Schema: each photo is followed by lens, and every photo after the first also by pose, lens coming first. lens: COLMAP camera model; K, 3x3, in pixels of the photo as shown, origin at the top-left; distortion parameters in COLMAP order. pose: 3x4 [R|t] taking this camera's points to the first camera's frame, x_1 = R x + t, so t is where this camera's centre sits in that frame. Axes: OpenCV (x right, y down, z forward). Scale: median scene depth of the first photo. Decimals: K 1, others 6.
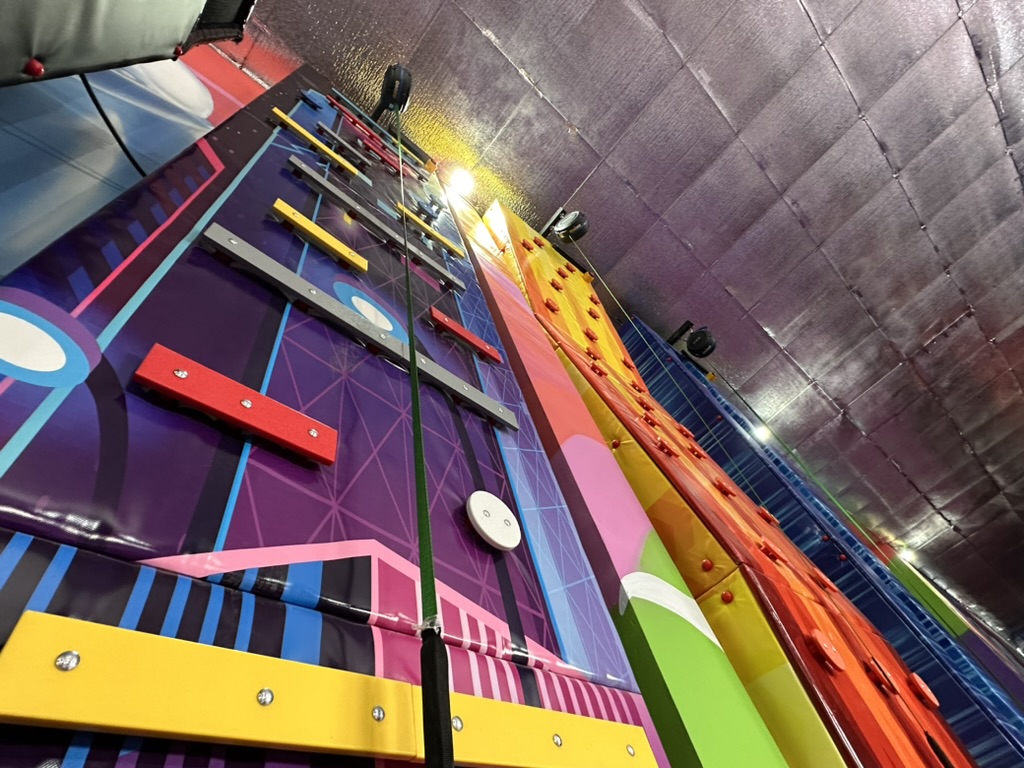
lens RADIAL K [[524.4, 0, 512.1], [0, 524.4, 384.4], [0, 0, 1]] dist [-0.001804, -0.001994]
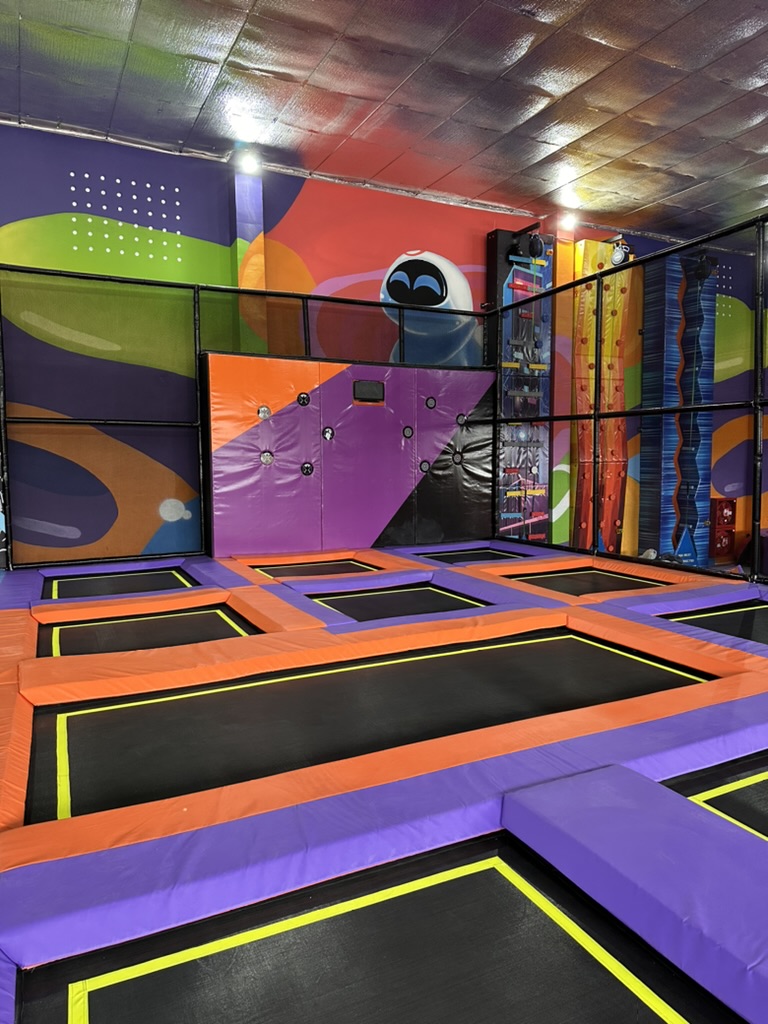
lens RADIAL K [[705.4, 0, 383.2], [0, 705.4, 521.1], [0, 0, 1]] dist [0.015258, -0.047896]
pose [[0.943790, 0.228326, -0.239014, 0.096521], [0.104971, 0.478627, 0.871721, -1.610655], [0.313435, -0.847811, 0.427756, -0.908389]]
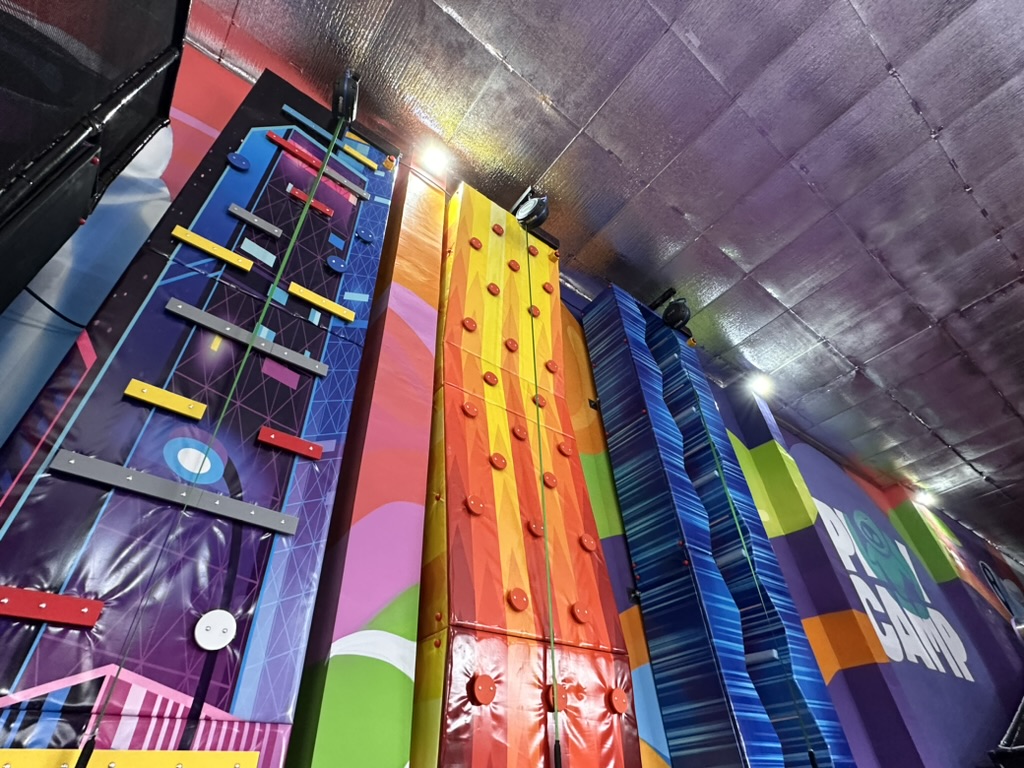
lens RADIAL K [[524.4, 0, 511.9], [0, 524.4, 386.0], [0, 0, 1]] dist [-0.001804, -0.001994]
pose [[0.984759, 0.087871, -0.150091, 0.186482], [-0.047113, 0.965491, 0.256139, -0.169737], [0.167419, -0.245164, 0.954917, -0.054874]]
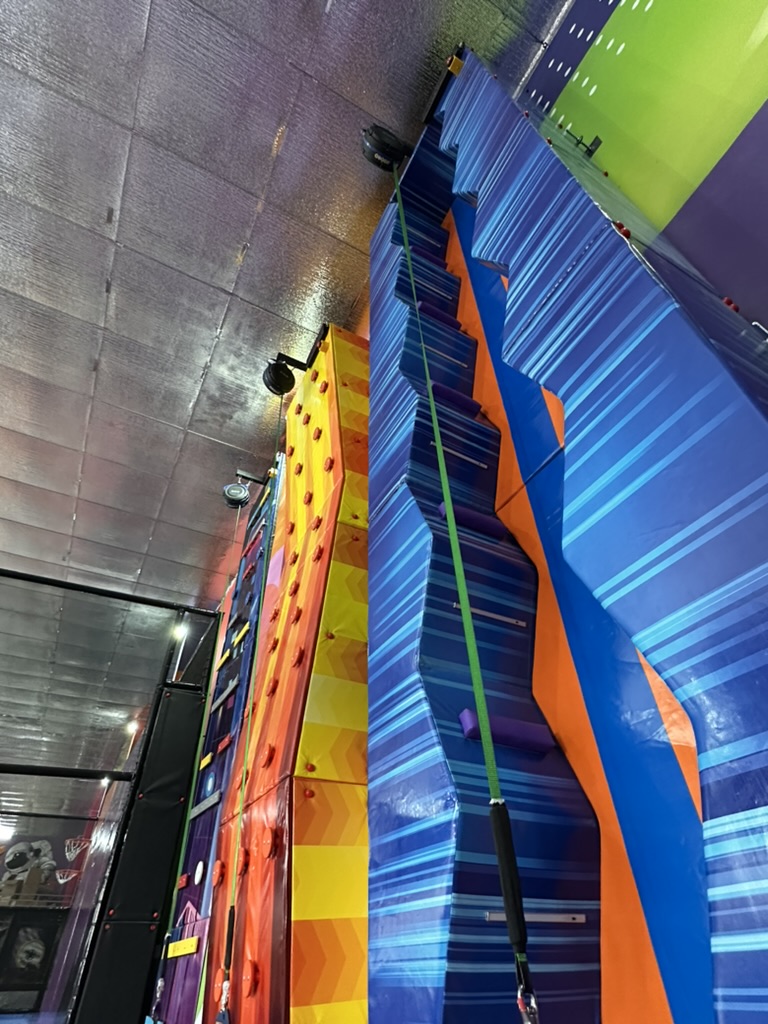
lens RADIAL K [[524.4, 0, 381.6], [0, 524.4, 510.9], [0, 0, 1]] dist [-0.001804, -0.001994]
pose [[-0.218344, -0.474795, -0.852582, 0.614063], [0.836056, 0.359596, -0.414367, 0.297186], [0.503325, -0.803281, 0.318440, 0.396054]]
